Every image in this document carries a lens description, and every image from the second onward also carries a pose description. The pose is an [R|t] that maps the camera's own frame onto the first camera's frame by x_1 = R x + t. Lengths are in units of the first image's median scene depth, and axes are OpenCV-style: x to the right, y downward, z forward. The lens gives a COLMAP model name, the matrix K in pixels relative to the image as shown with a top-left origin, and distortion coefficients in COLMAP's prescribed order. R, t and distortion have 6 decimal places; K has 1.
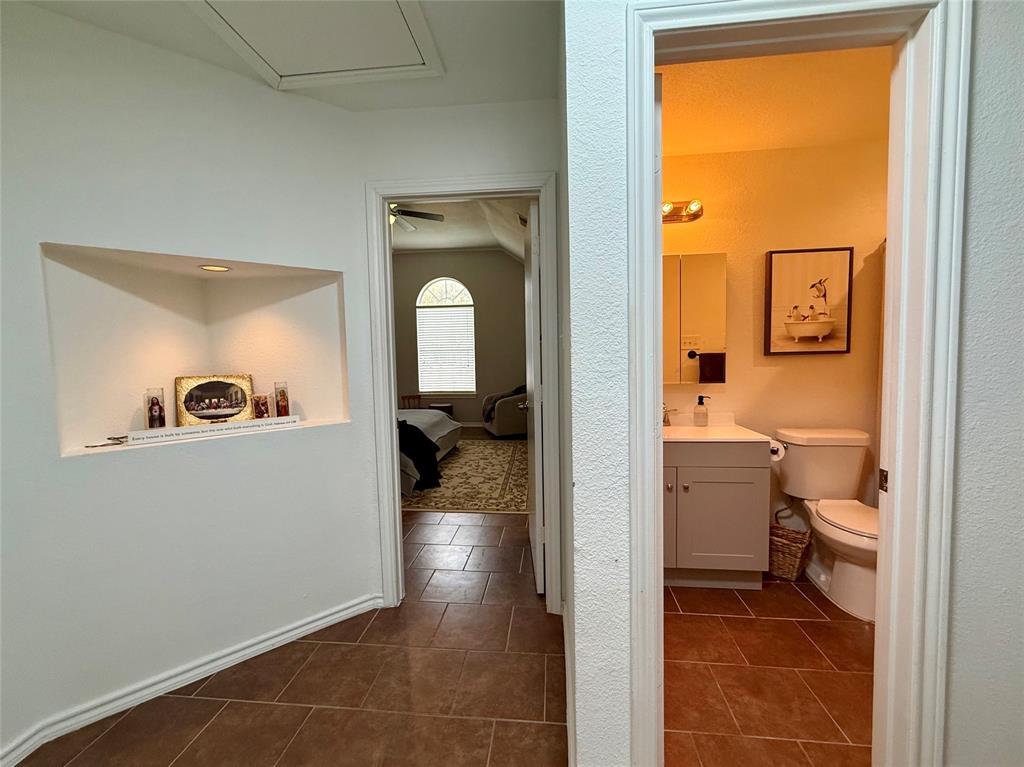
lens RADIAL K [[435.0, 0, 507.6], [0, 435.0, 379.7], [0, 0, 1]] dist [-0.000602, 0.000040]
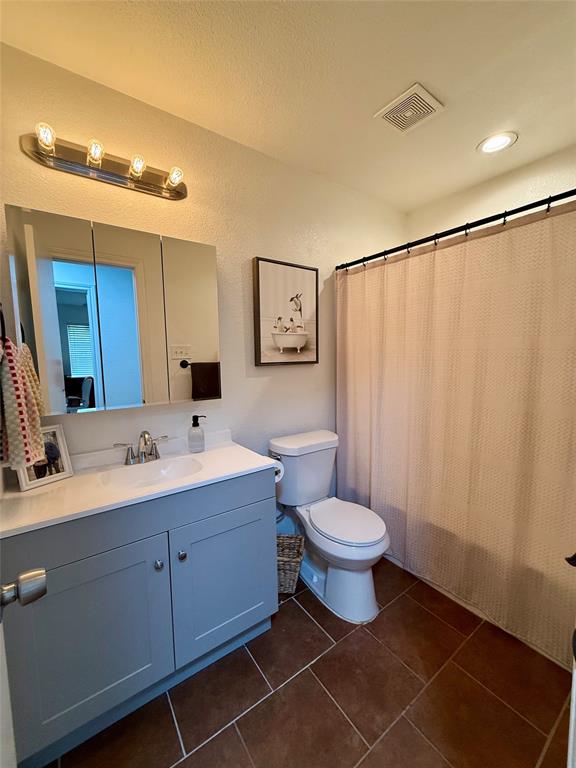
lens RADIAL K [[305.9, 0, 288.0], [0, 305.9, 384.0], [0, 0, 1]] dist [-0.000903, 0.000099]
pose [[0.750335, -0.049818, 0.659177, 0.198745], [0.039595, 0.998753, 0.030412, -0.034299], [-0.659870, 0.003281, 0.751372, 0.452187]]
